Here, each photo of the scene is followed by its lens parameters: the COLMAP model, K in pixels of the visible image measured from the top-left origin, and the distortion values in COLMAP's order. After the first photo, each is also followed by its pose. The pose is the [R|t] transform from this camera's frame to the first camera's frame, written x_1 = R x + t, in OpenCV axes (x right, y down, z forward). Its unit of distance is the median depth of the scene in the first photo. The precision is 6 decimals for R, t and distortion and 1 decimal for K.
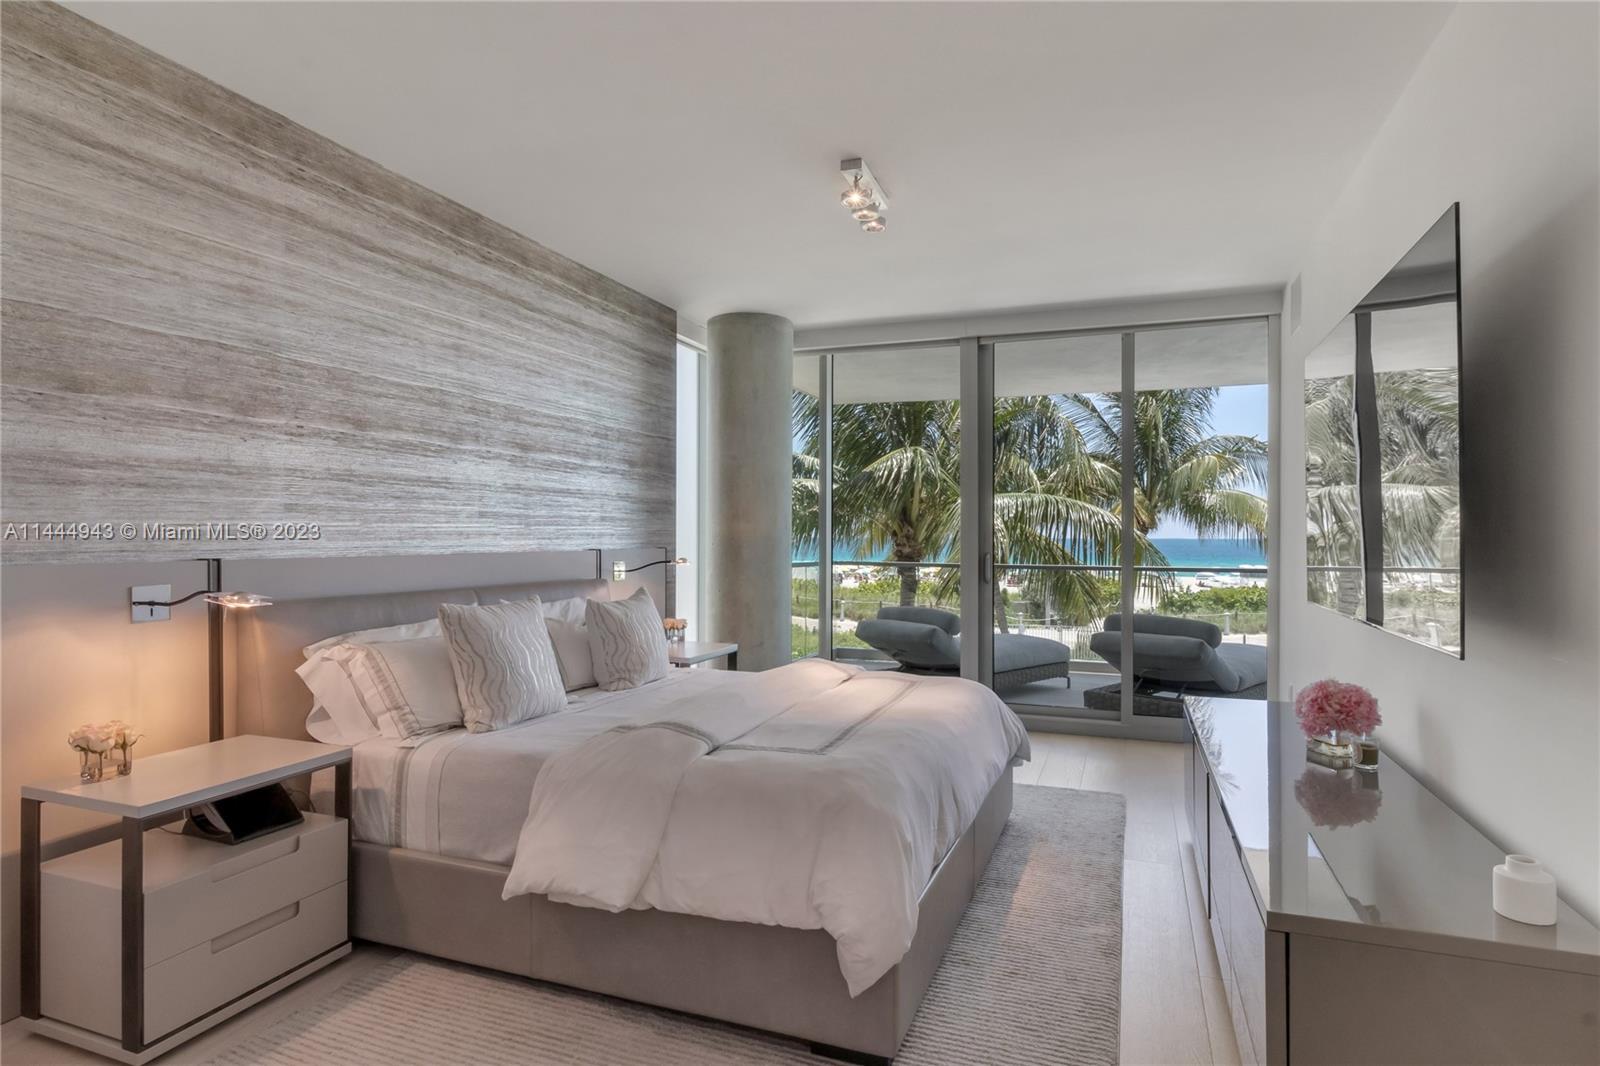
lens RADIAL K [[976.6, 0, 701.4], [0, 976.6, 526.4], [0, 0, 1]] dist [0.000694, 0.000784]
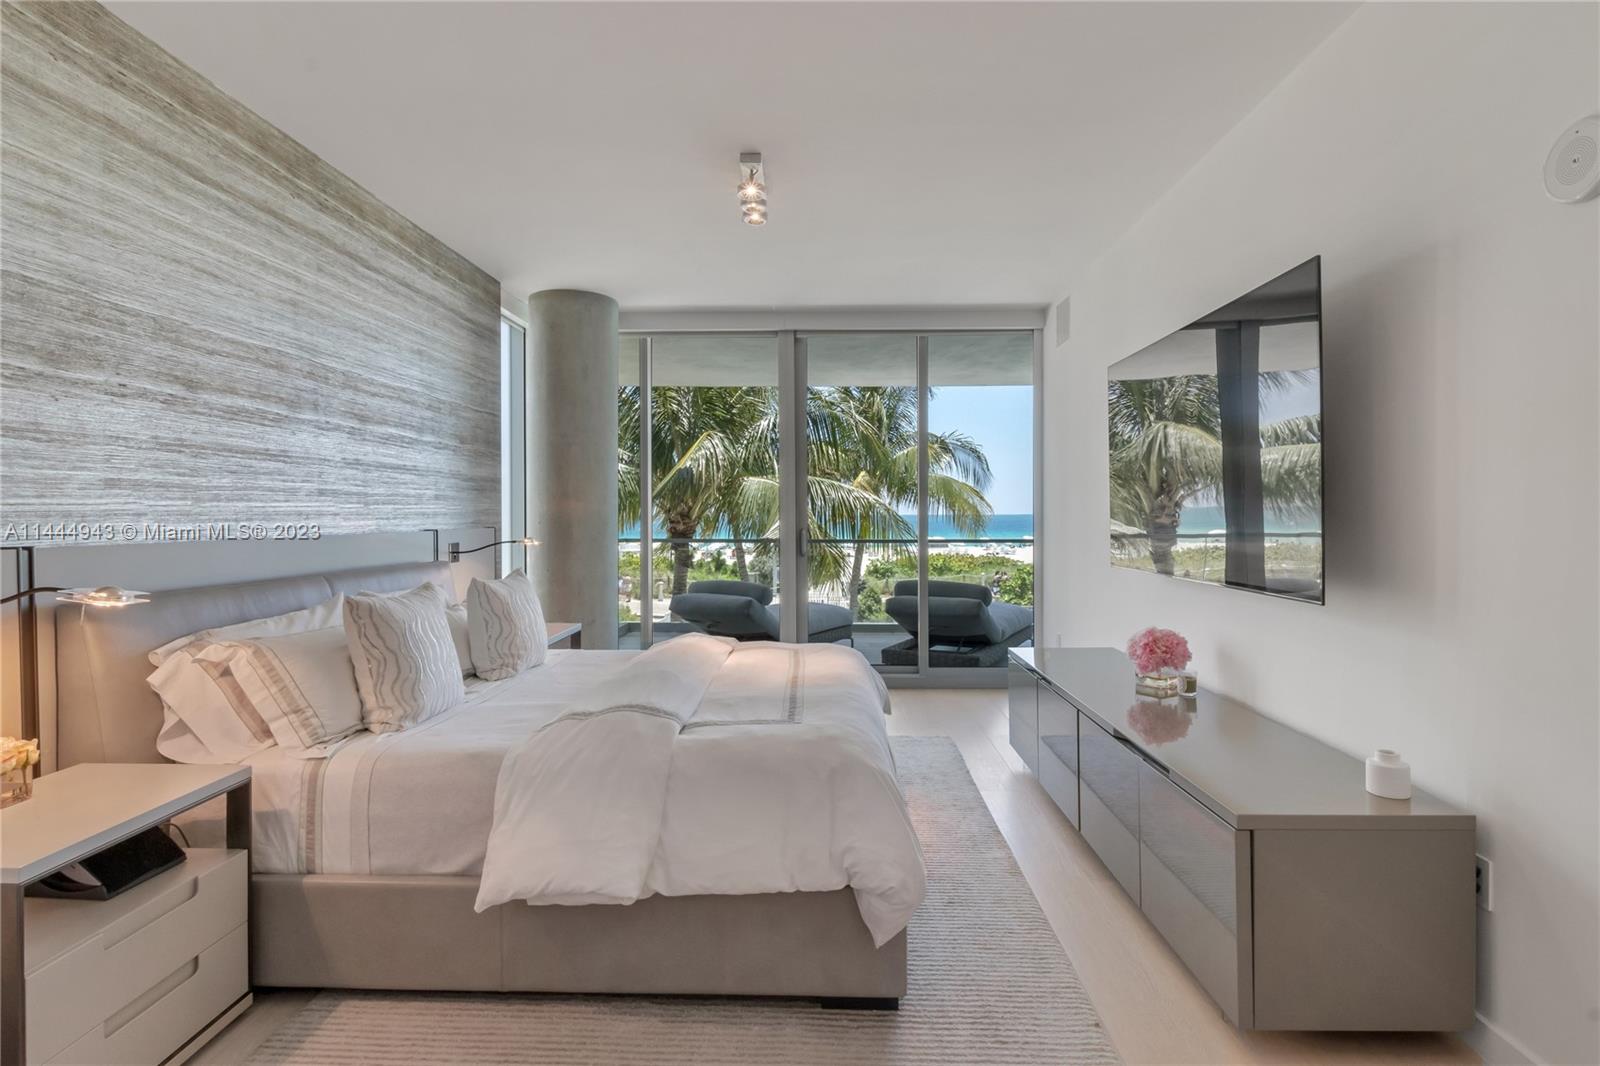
lens RADIAL K [[934.2, 0, 808.3], [0, 934.2, 510.5], [0, 0, 1]] dist [0.000255, -0.002370]
pose [[0.926536, -0.004114, 0.376184, -0.159029], [0.001818, 0.999977, 0.006459, -0.000235], [-0.376202, -0.005301, 0.926522, 0.046979]]
